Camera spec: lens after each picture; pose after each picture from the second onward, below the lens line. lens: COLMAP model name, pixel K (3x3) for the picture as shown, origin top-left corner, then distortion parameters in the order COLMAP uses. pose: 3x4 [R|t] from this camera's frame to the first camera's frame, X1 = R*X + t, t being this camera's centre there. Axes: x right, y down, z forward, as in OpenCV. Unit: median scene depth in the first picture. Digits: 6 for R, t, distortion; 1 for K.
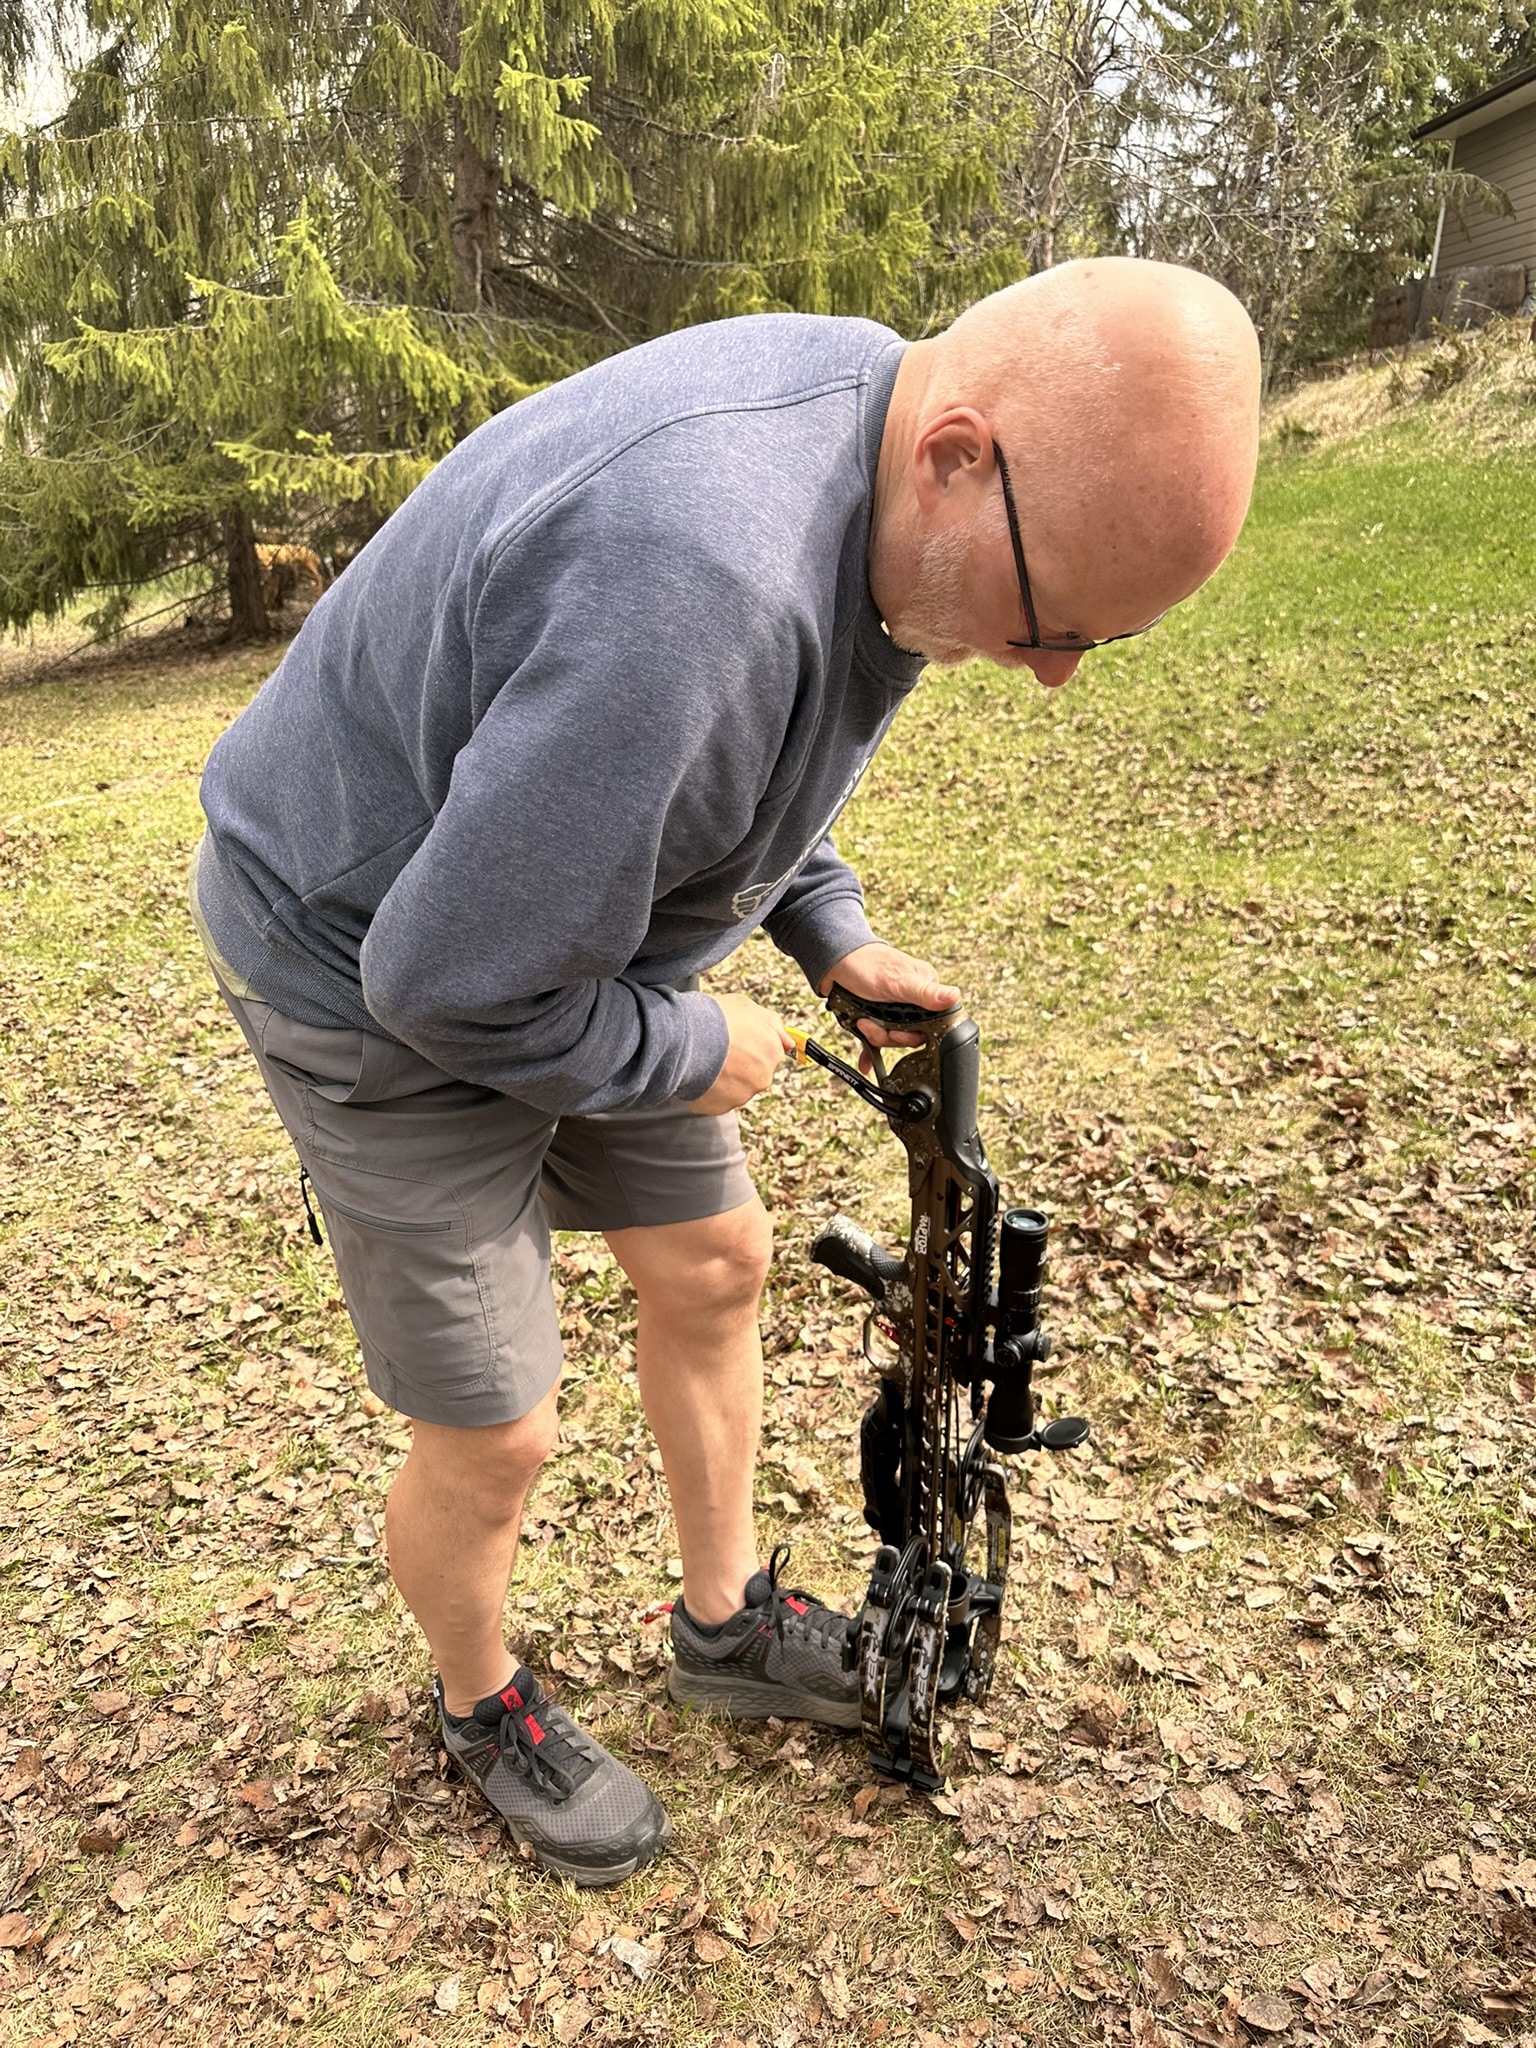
lens RADIAL K [[1466.0, 0, 768.0], [0, 1466.0, 1024.0], [0, 0, 1]] dist [0.016093, -0.026014]
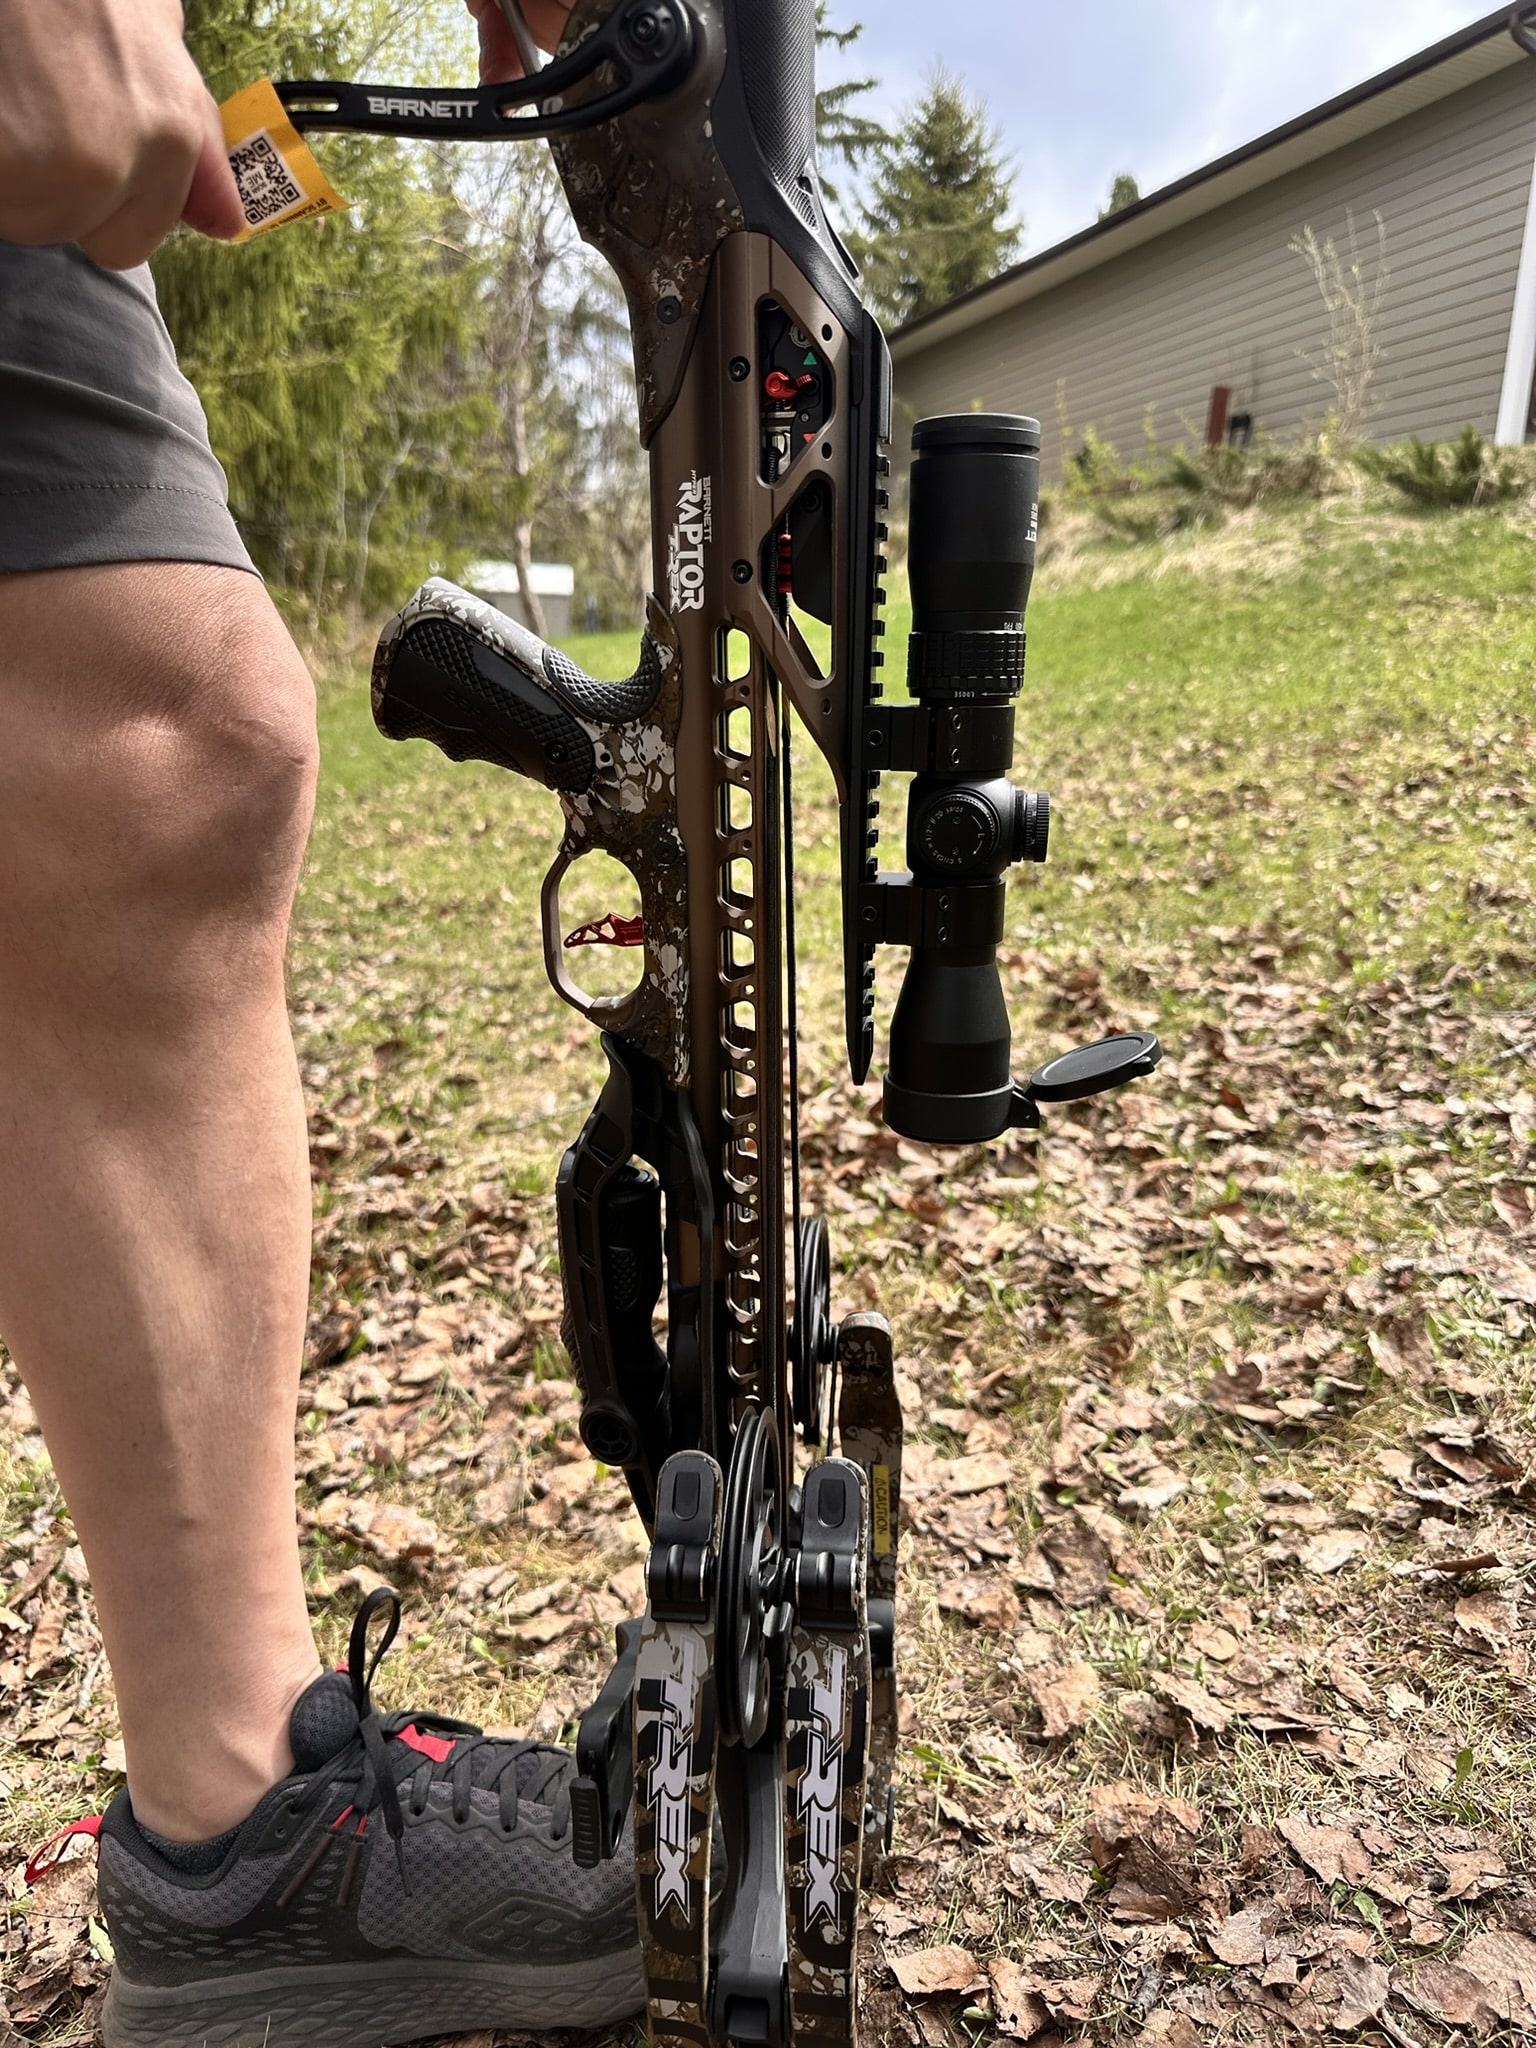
lens RADIAL K [[1707.6, 0, 771.2], [0, 1707.6, 909.7], [0, 0, 1]] dist [0.112436, -0.206848]
pose [[0.955473, -0.081490, 0.283604, -0.003741], [0.116771, 0.987073, -0.109782, 0.196155], [-0.270991, 0.138011, 0.952637, 0.410976]]
